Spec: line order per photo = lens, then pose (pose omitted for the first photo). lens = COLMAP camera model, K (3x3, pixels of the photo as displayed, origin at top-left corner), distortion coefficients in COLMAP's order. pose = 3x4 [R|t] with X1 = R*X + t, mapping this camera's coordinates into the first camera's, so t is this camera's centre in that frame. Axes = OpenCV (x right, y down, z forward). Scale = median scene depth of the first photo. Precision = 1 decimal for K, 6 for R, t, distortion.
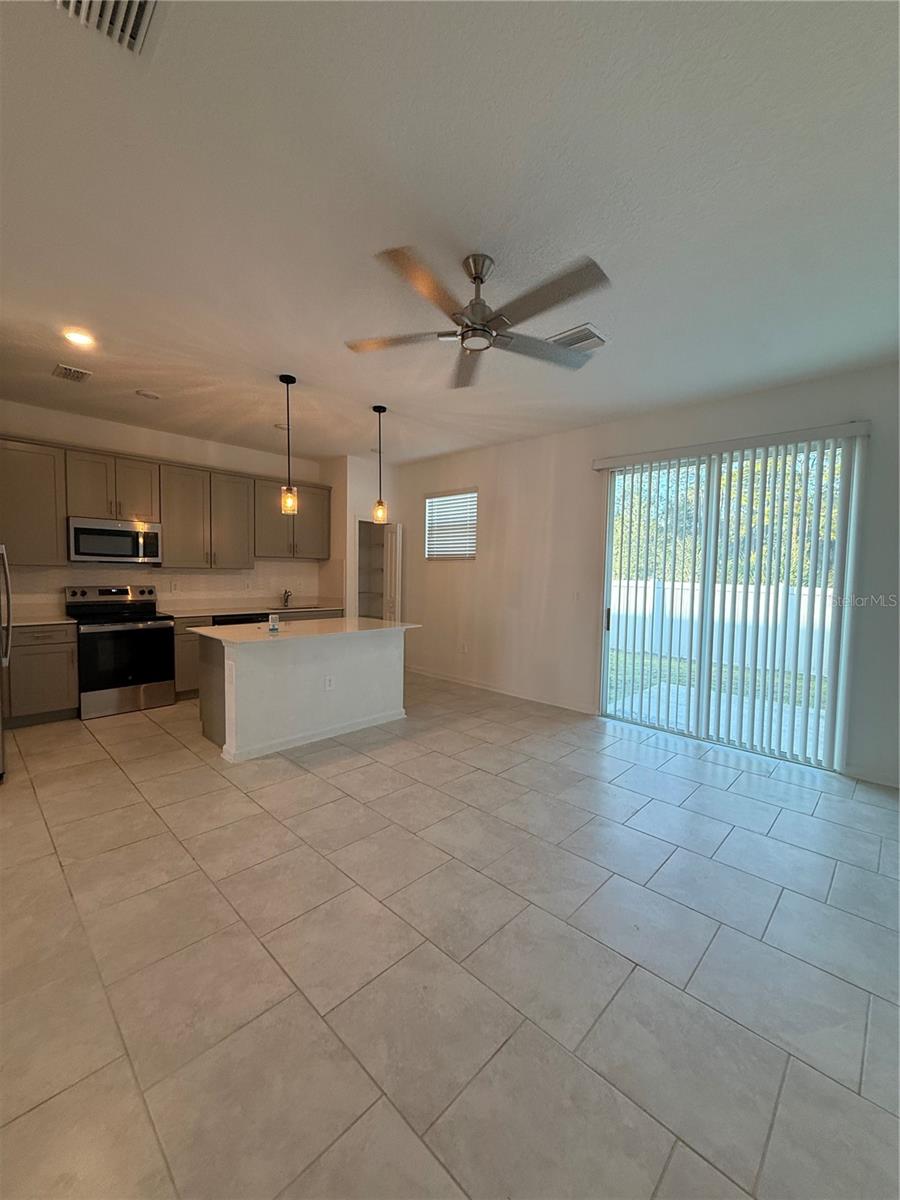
lens RADIAL K [[478.2, 0, 450.1], [0, 478.2, 598.6], [0, 0, 1]] dist [0.000234, 0.000105]
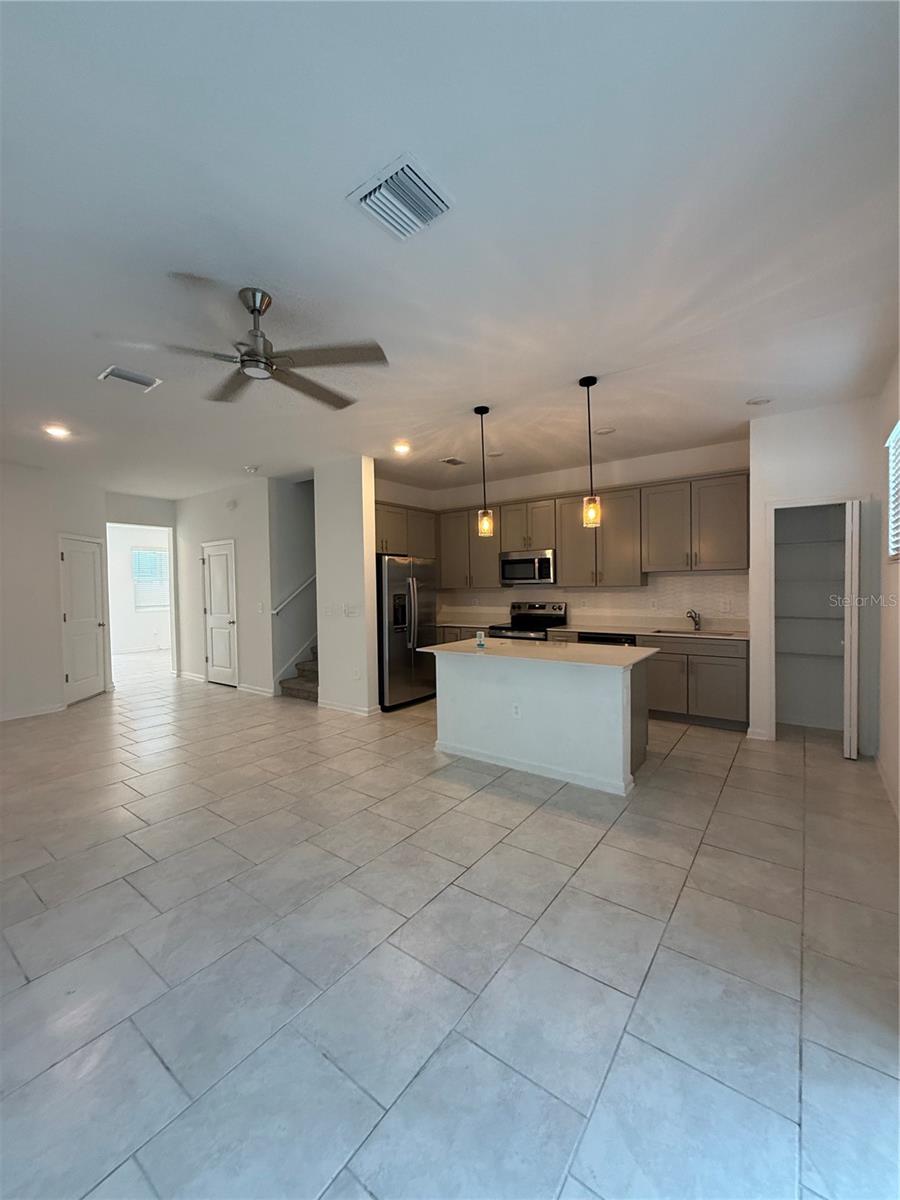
lens RADIAL K [[478.2, 0, 449.9], [0, 478.2, 600.2], [0, 0, 1]] dist [0.000234, 0.000105]
pose [[0.126354, 0.011441, -0.991919, 0.672217], [-0.036959, 0.999294, 0.006818, -0.040625], [0.991297, 0.035799, 0.126687, 0.770952]]
